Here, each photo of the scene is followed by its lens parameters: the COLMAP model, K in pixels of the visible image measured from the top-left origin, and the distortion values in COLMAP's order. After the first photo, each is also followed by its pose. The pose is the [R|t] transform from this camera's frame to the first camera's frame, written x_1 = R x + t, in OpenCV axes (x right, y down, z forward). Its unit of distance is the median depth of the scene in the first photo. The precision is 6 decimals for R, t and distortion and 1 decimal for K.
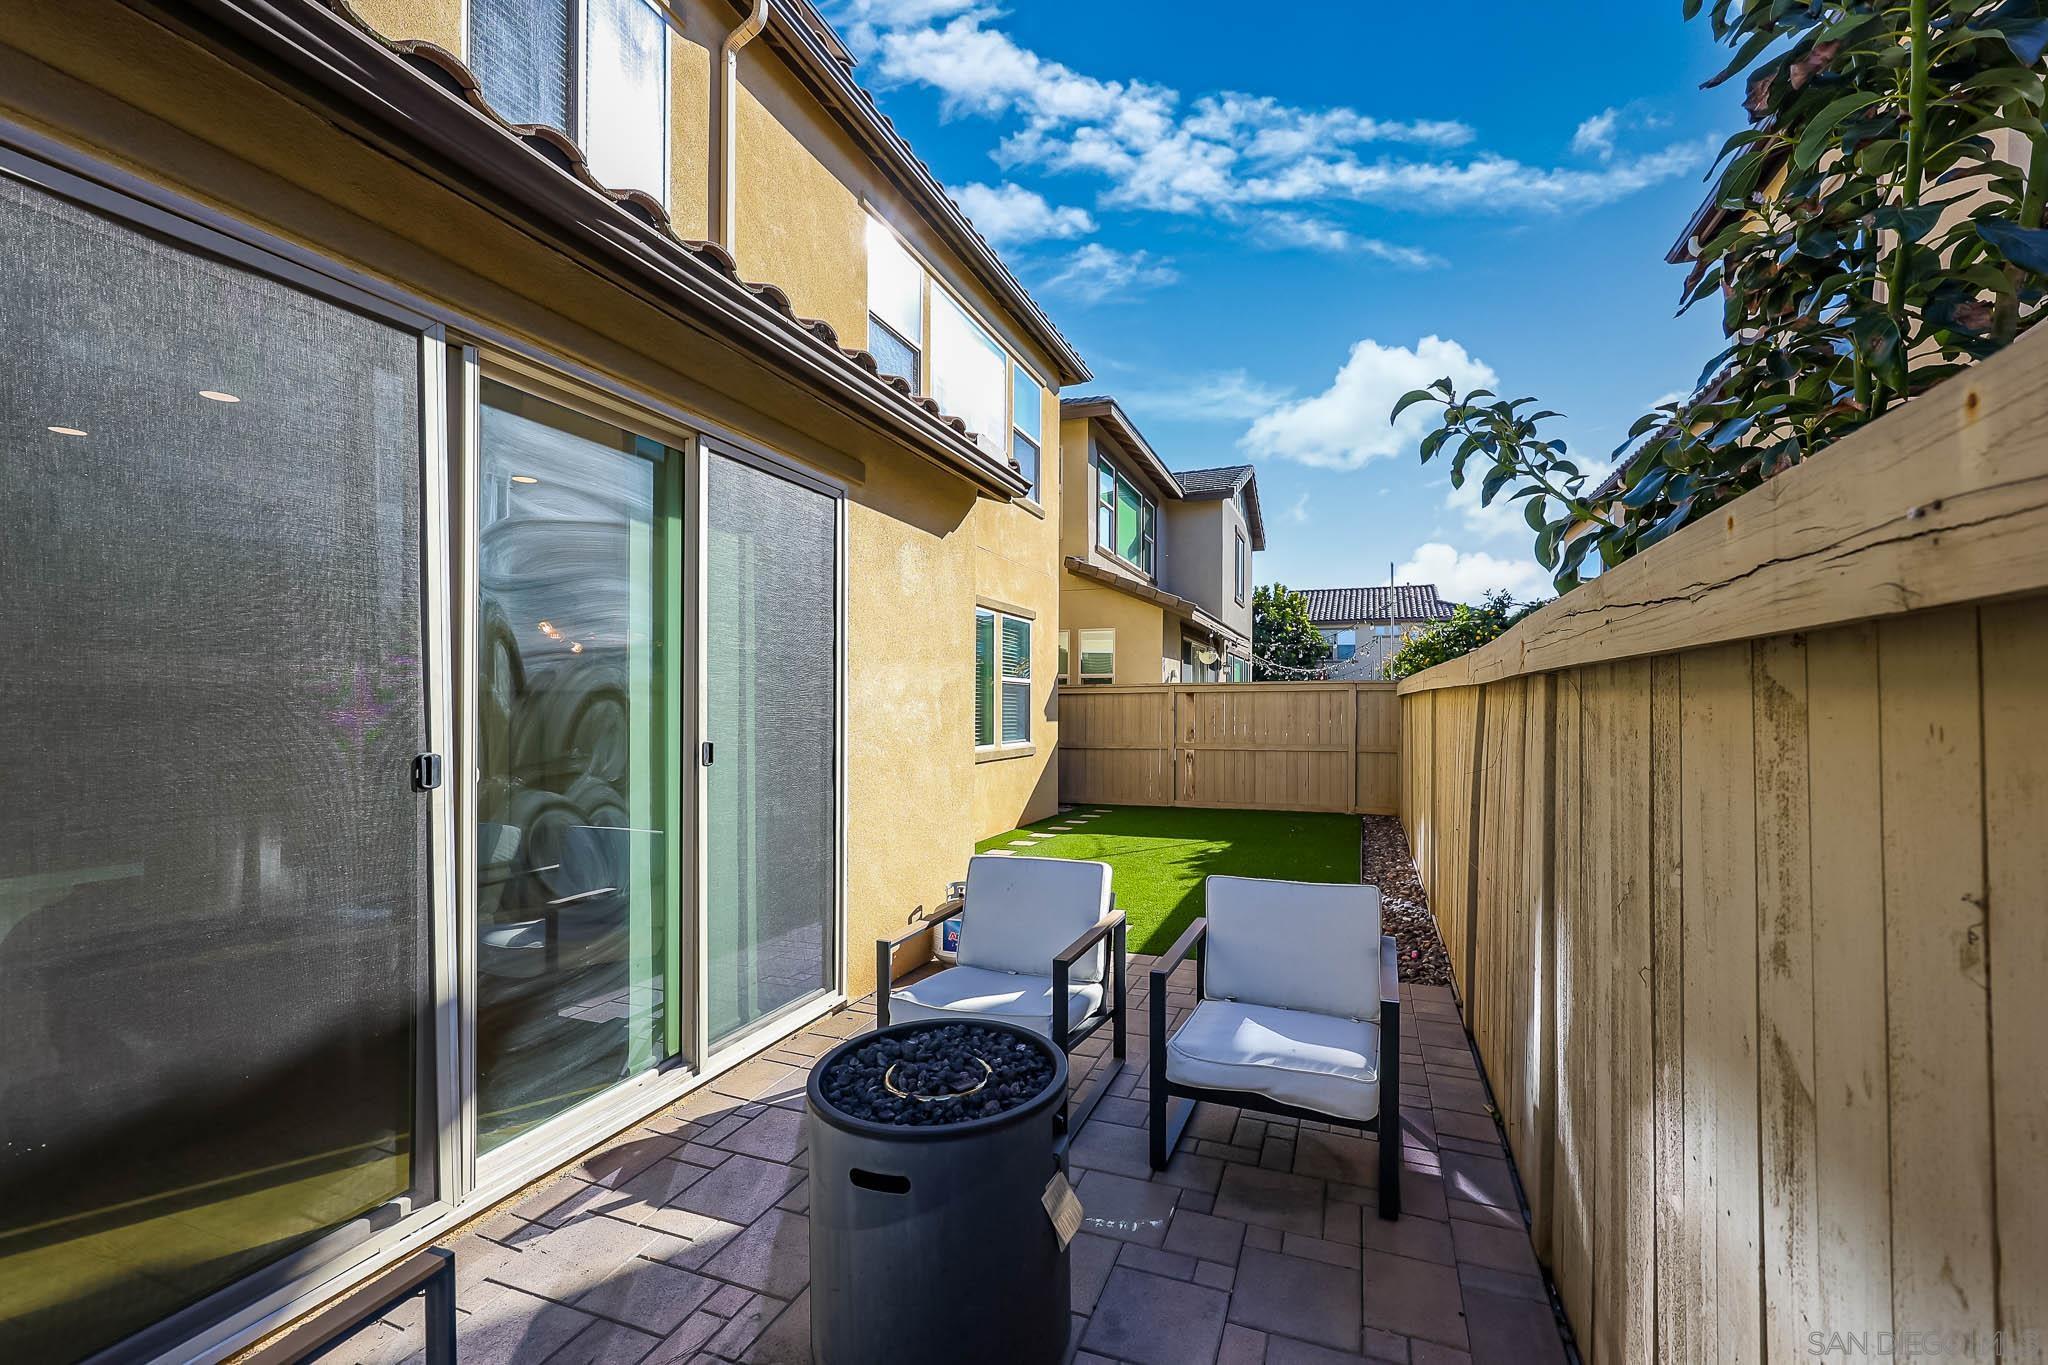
lens RADIAL K [[856.4, 0, 1040.2], [0, 856.4, 711.6], [0, 0, 1]] dist [0.010006, 0.000094]
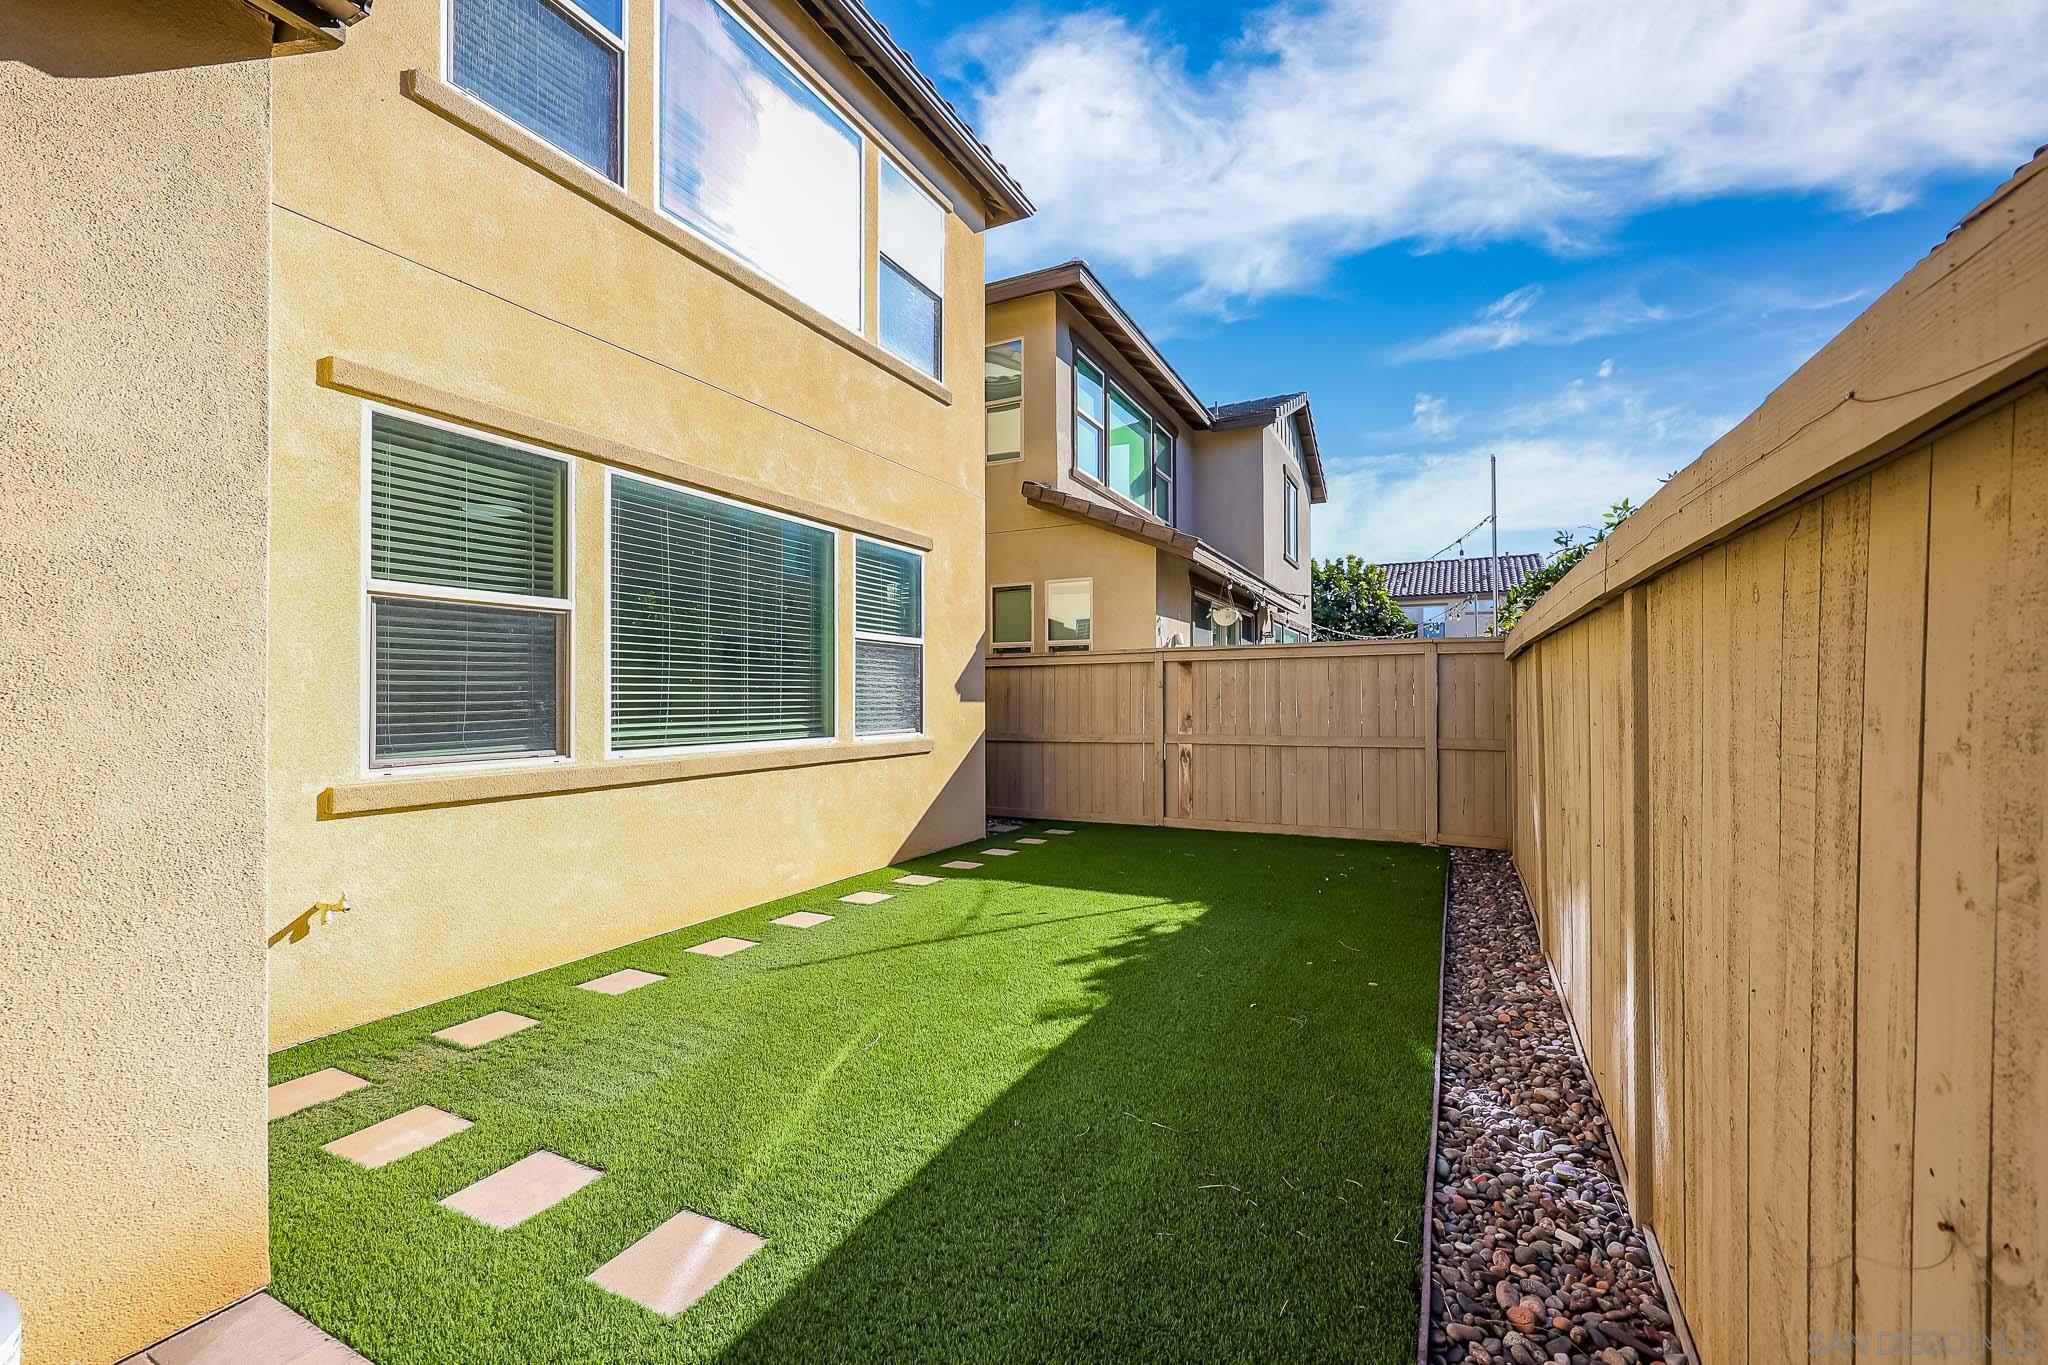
lens RADIAL K [[829.5, 0, 1021.8], [0, 829.5, 689.9], [0, 0, 1]] dist [0.001615, 0.000046]
pose [[0.992564, -0.004406, -0.121645, 0.127308], [0.002568, 0.999880, -0.015263, 0.010623], [0.121697, 0.014837, 0.992456, 0.325452]]
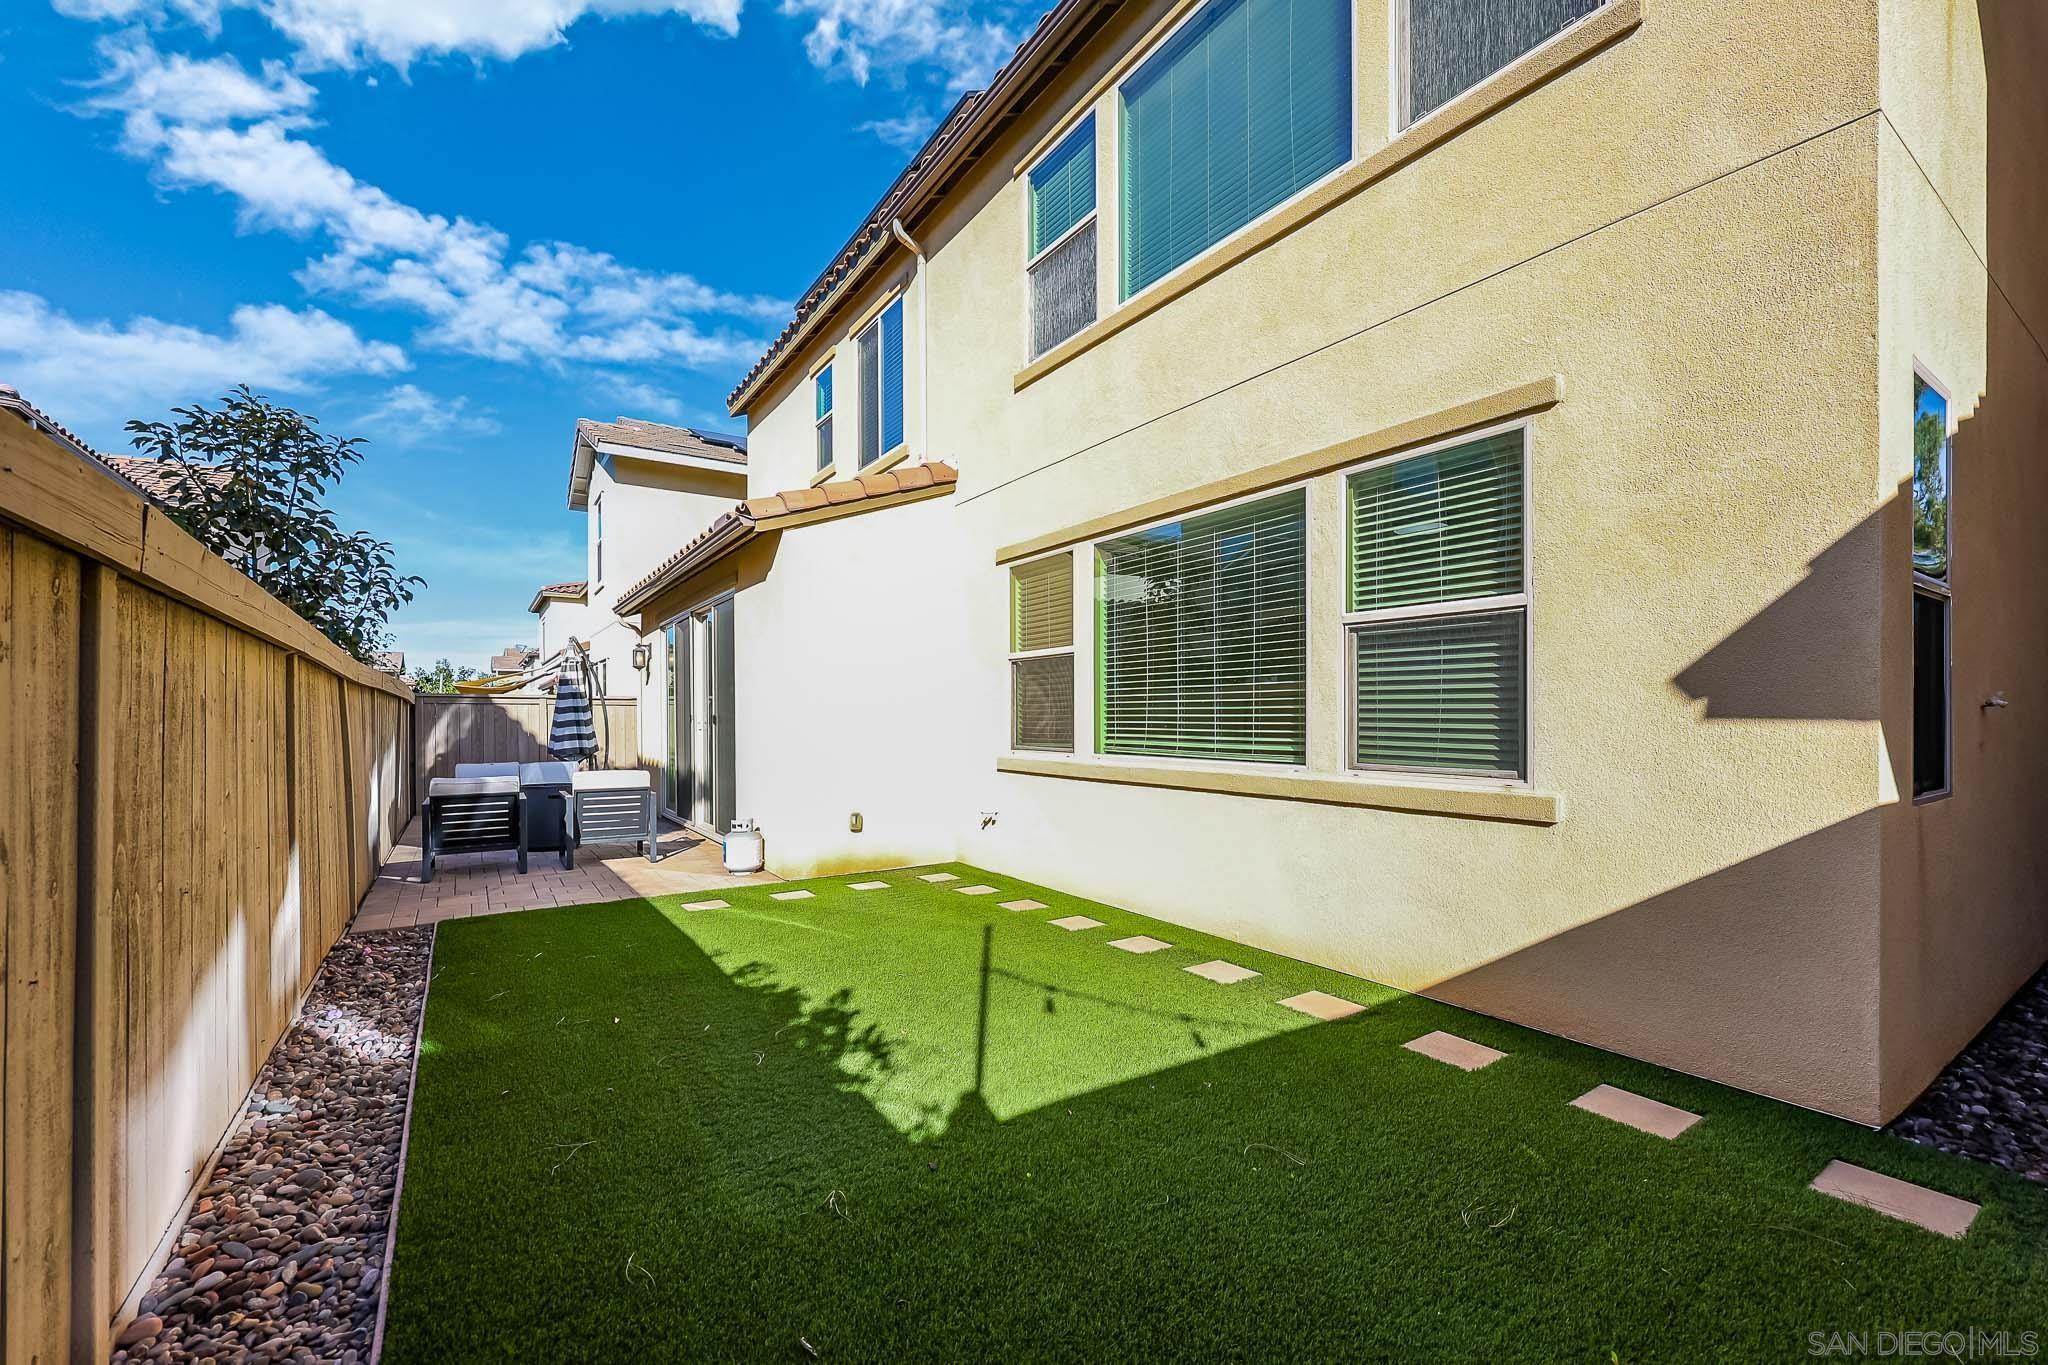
lens RADIAL K [[838.6, 0, 1012.8], [0, 838.6, 710.8], [0, 0, 1]] dist [0.001445, 0.000209]
pose [[-0.588994, -0.005376, -0.808120, 0.315789], [-0.004489, 0.999984, -0.003381, 0.009176], [0.808125, 0.001636, -0.589008, 0.875316]]
